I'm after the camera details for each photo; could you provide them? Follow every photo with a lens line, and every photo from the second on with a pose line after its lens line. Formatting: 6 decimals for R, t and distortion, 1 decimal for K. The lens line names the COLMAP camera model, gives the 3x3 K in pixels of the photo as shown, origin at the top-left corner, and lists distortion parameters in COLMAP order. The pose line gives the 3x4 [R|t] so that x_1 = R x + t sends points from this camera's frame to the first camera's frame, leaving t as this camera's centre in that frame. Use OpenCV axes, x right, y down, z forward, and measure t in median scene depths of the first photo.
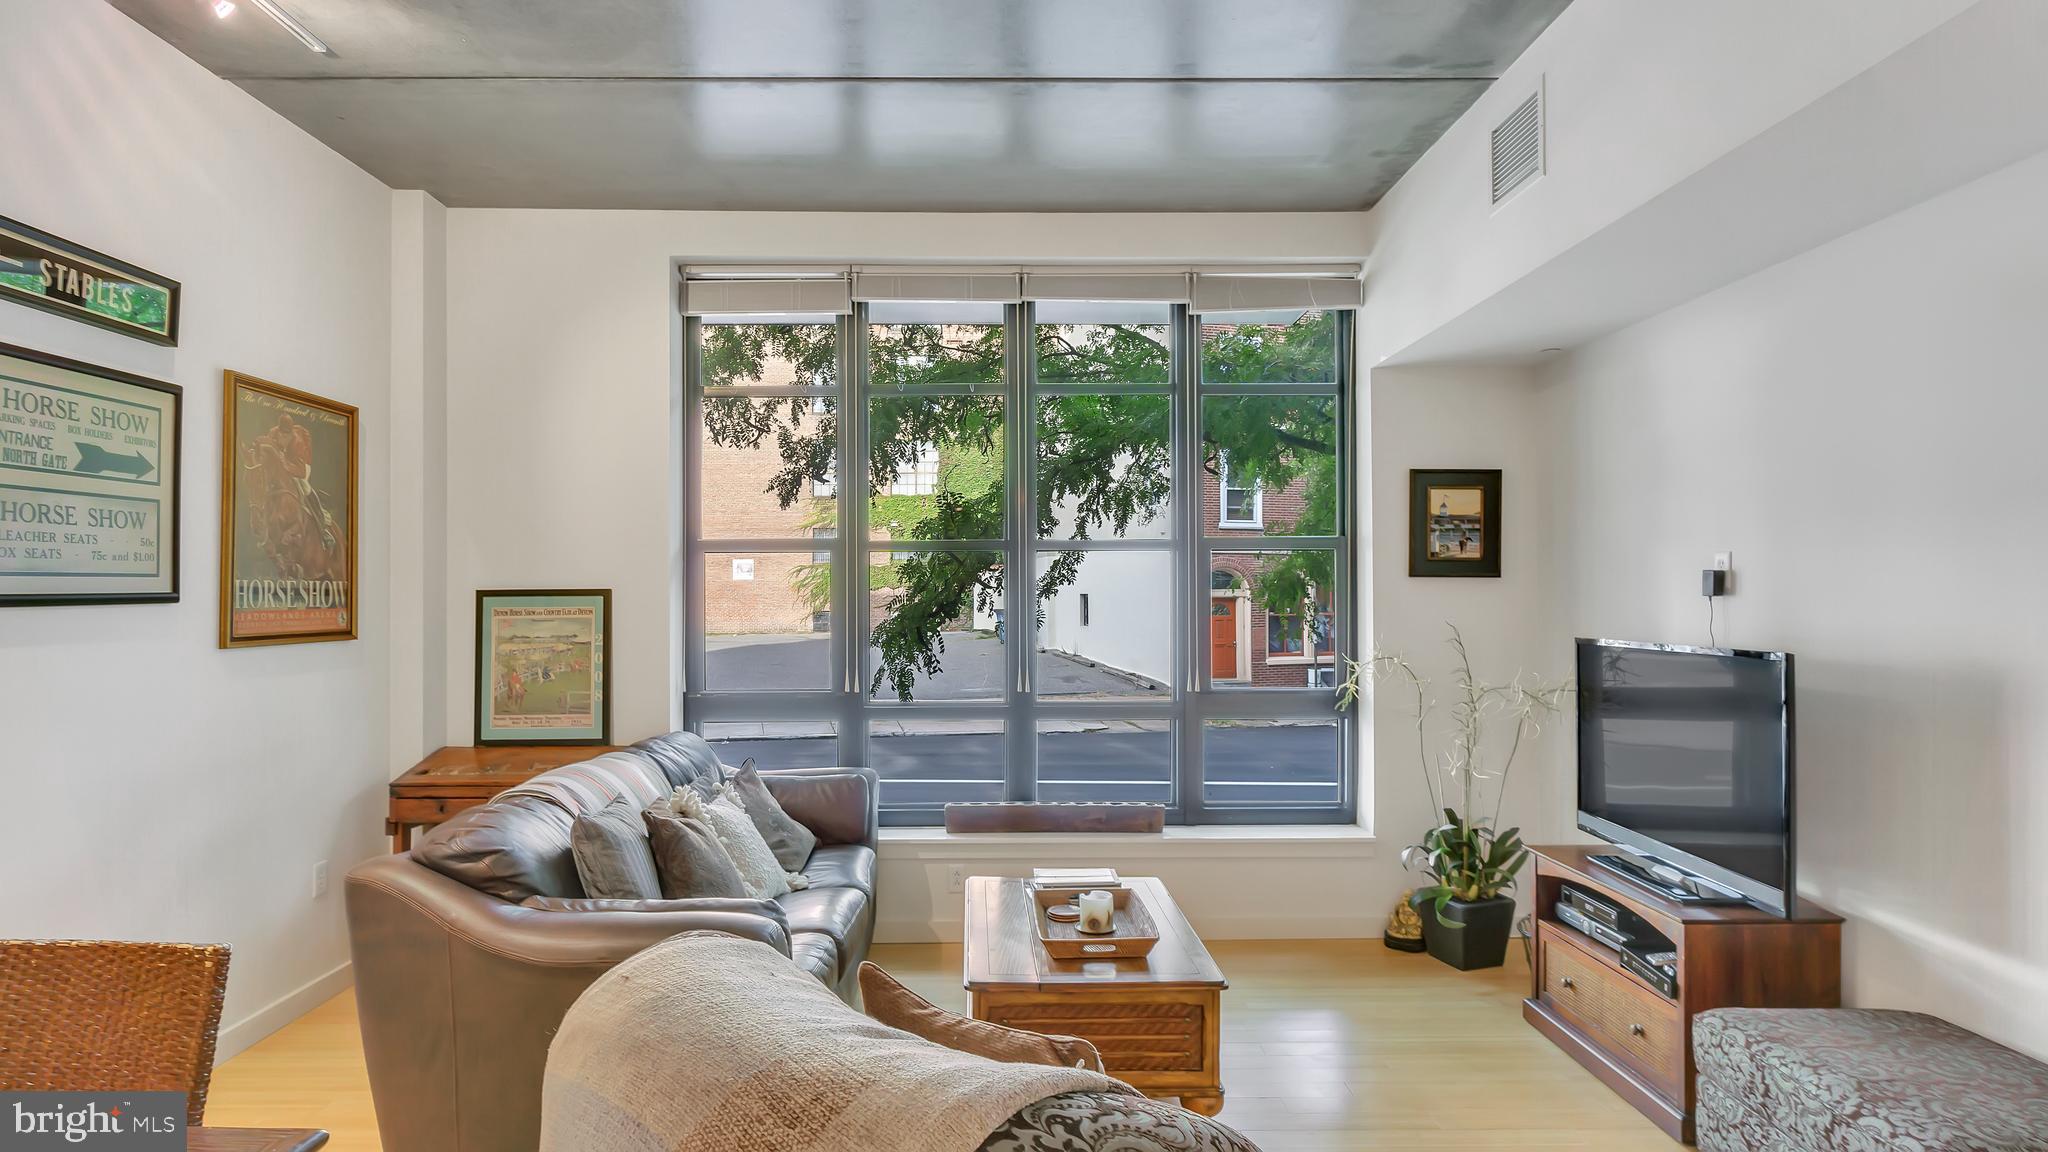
lens RADIAL K [[1044.9, 0, 986.2], [0, 1044.9, 586.8], [0, 0, 1]] dist [-0.001792, -0.001073]
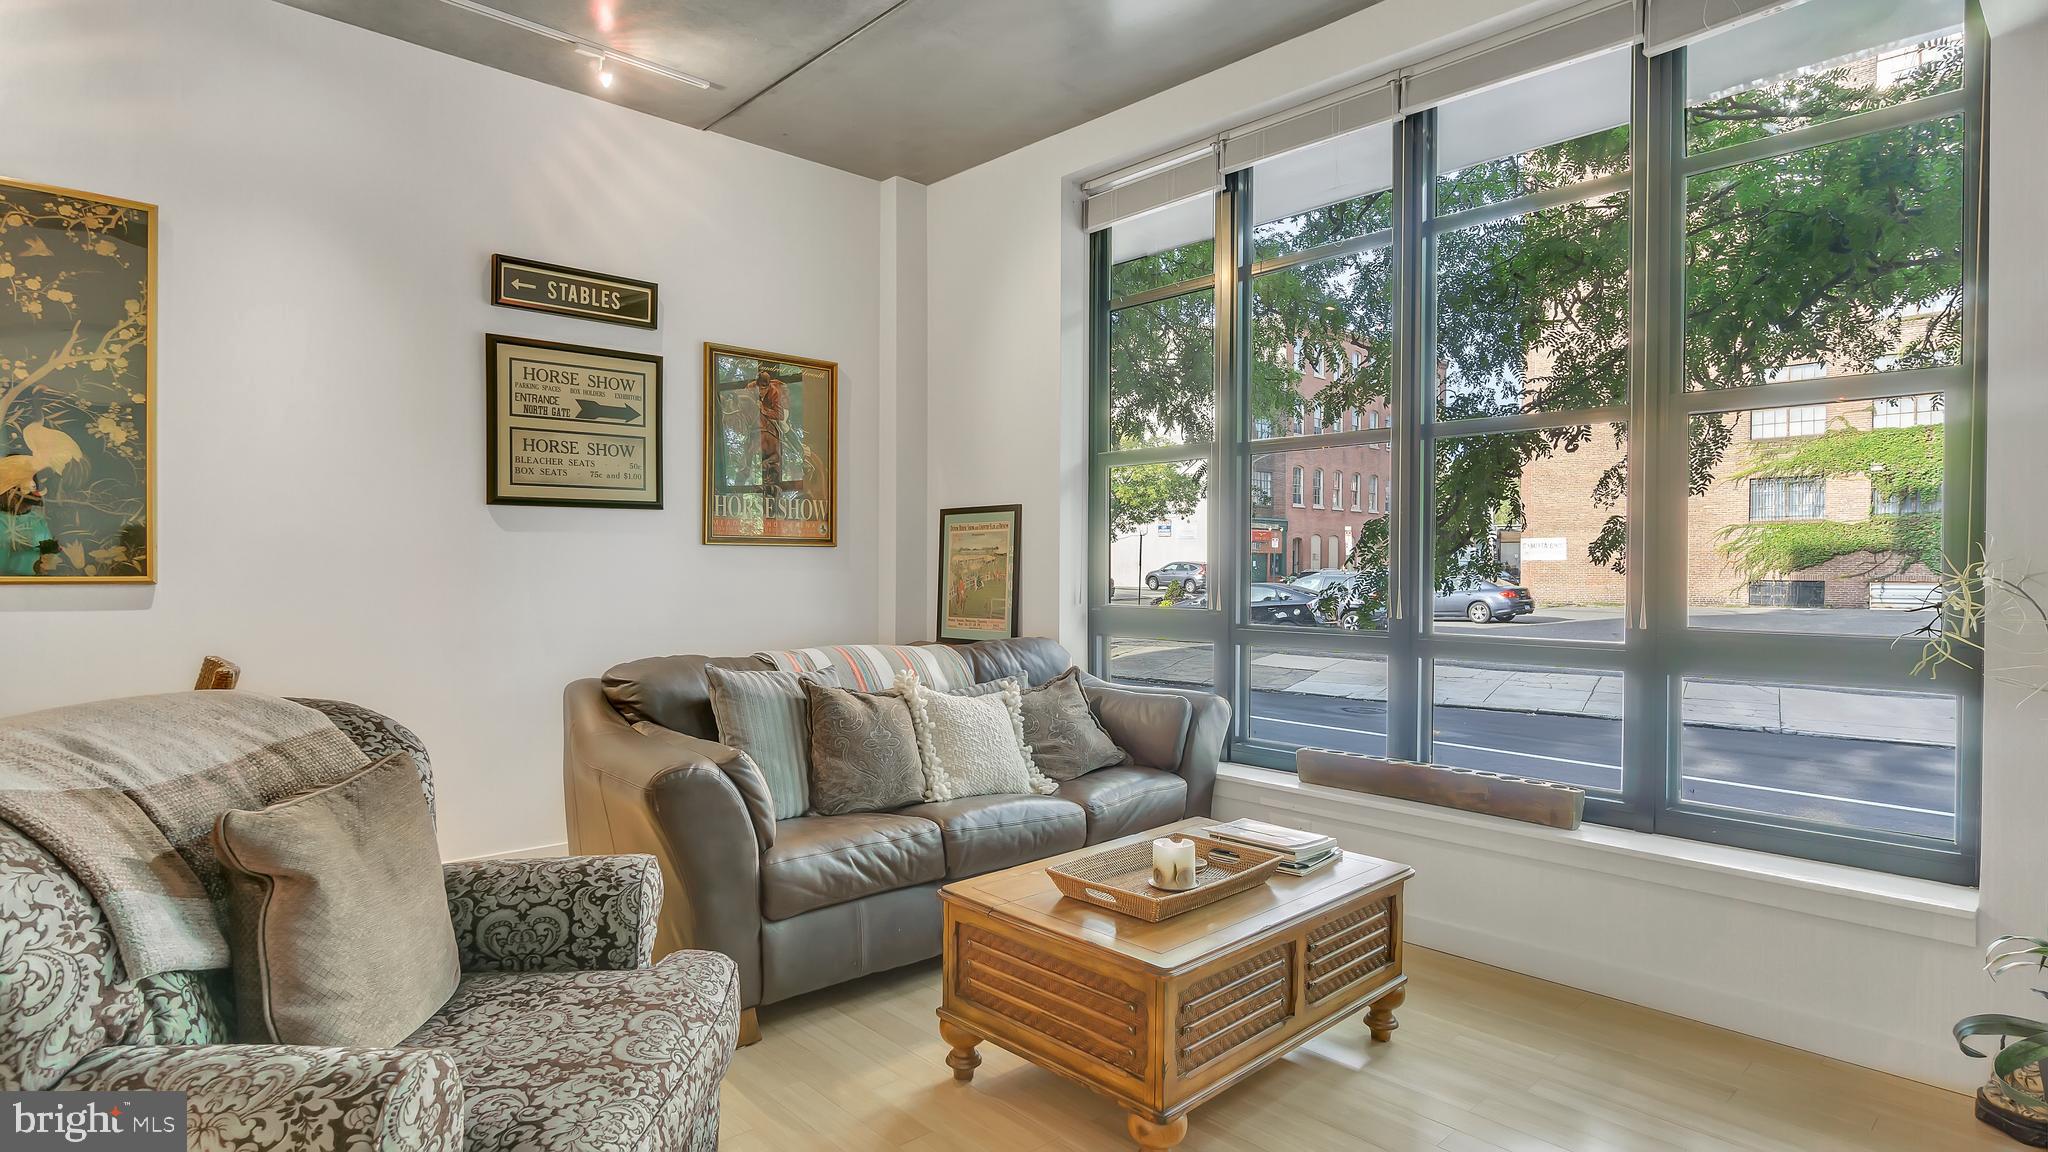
lens RADIAL K [[1041.2, 0, 1012.2], [0, 1041.2, 575.4], [0, 0, 1]] dist [-0.001868, -0.001383]
pose [[0.681270, 0.014620, -0.731886, 0.497492], [-0.001307, 0.999823, 0.018756, 0.065632], [0.732031, -0.011821, 0.681169, 0.315382]]
